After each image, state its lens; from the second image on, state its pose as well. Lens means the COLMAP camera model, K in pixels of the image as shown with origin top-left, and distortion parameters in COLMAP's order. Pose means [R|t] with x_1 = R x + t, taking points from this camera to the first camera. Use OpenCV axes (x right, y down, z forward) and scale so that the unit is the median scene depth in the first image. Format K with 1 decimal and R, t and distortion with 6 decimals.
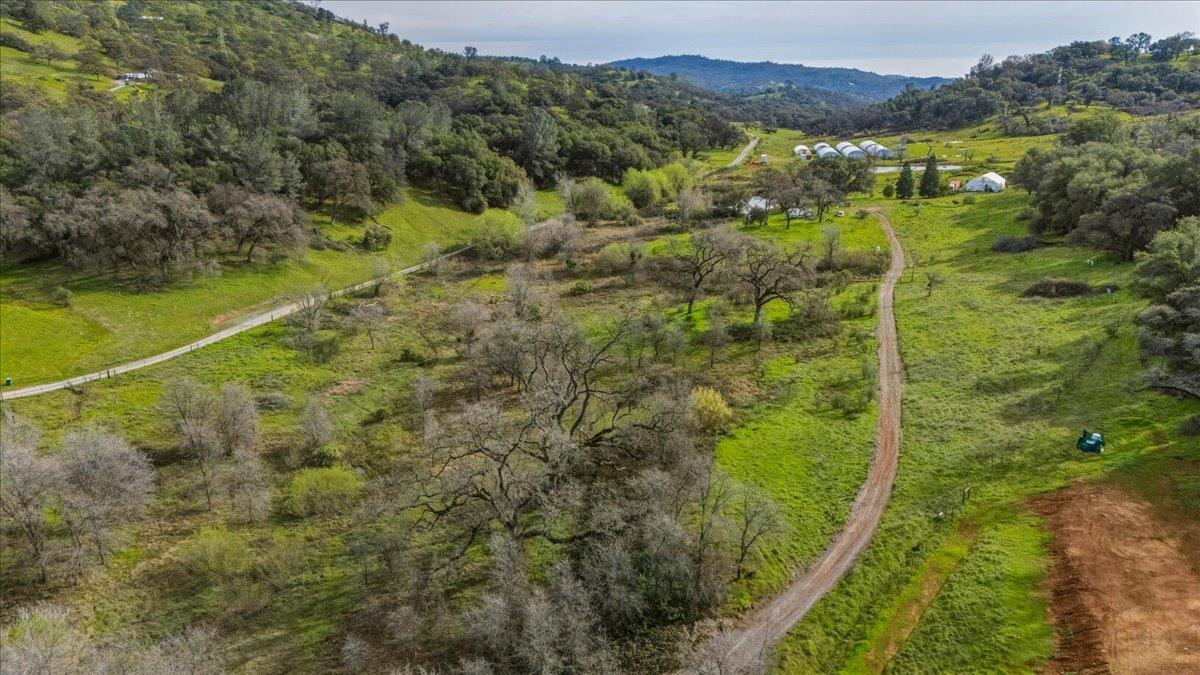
lens RADIAL K [[875.9, 0, 600.0], [0, 875.9, 337.5], [0, 0, 1]] dist [0.081933, -0.098151]
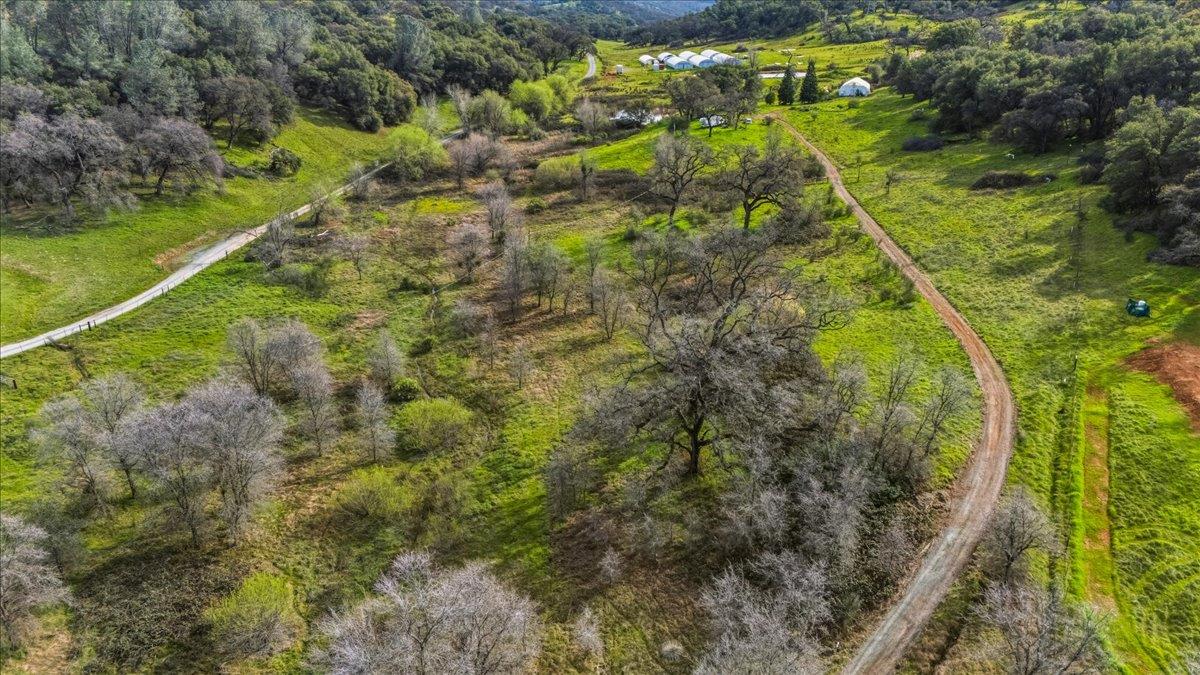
lens RADIAL K [[875.9, 0, 600.0], [0, 875.9, 337.5], [0, 0, 1]] dist [0.081933, -0.098151]
pose [[0.972618, -0.084505, 0.216501, -0.153739], [0.064282, 0.993027, 0.098815, -0.001503], [-0.223342, -0.082192, 0.971269, 0.014558]]
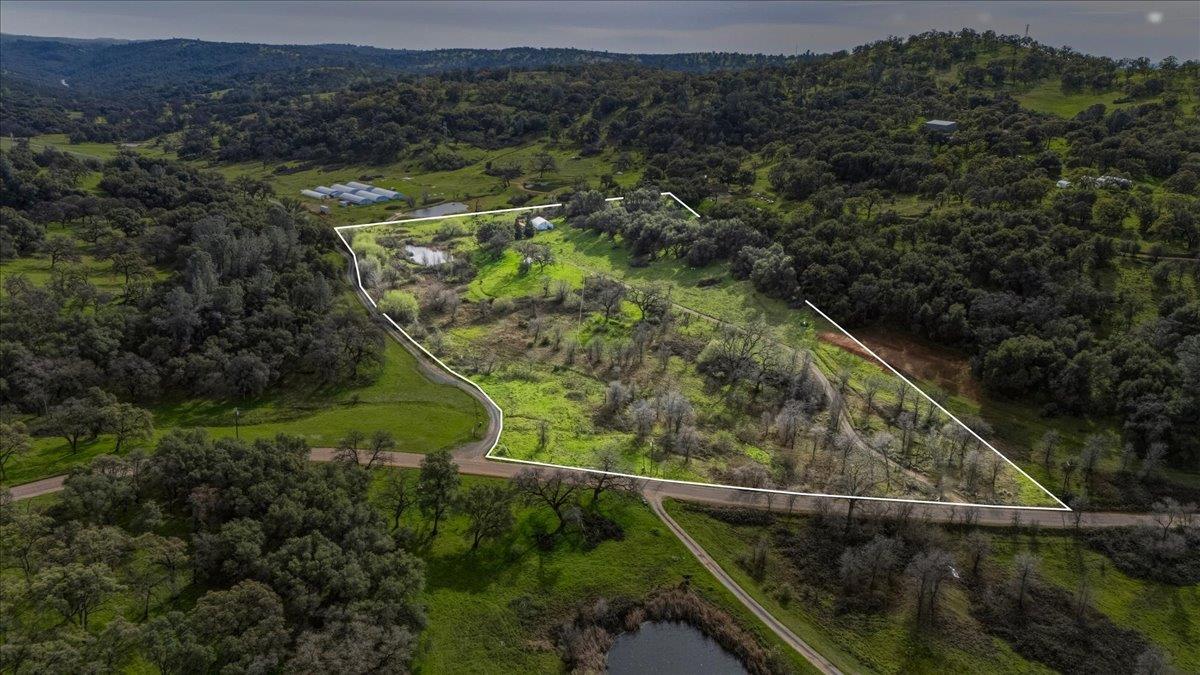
lens RADIAL K [[875.9, 0, 600.0], [0, 875.9, 337.5], [0, 0, 1]] dist [0.081933, -0.098151]
pose [[0.611661, -0.238242, 0.754395, -1.215822], [0.204073, 0.968821, 0.140498, -0.230493], [-0.764346, 0.068014, 0.641209, -0.329201]]
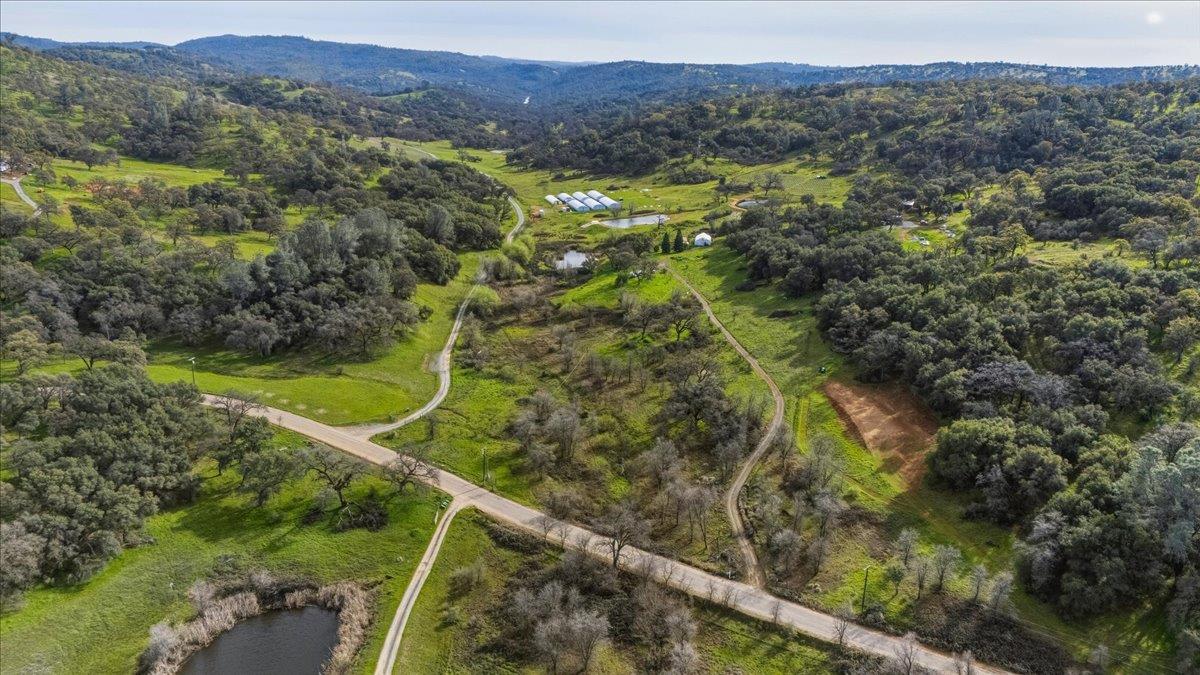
lens RADIAL K [[875.9, 0, 600.0], [0, 875.9, 337.5], [0, 0, 1]] dist [0.081933, -0.098151]
pose [[0.908160, -0.120231, 0.400987, -0.661778], [0.109707, 0.992746, 0.049198, -0.113280], [-0.403993, -0.000689, 0.914762, -0.744494]]
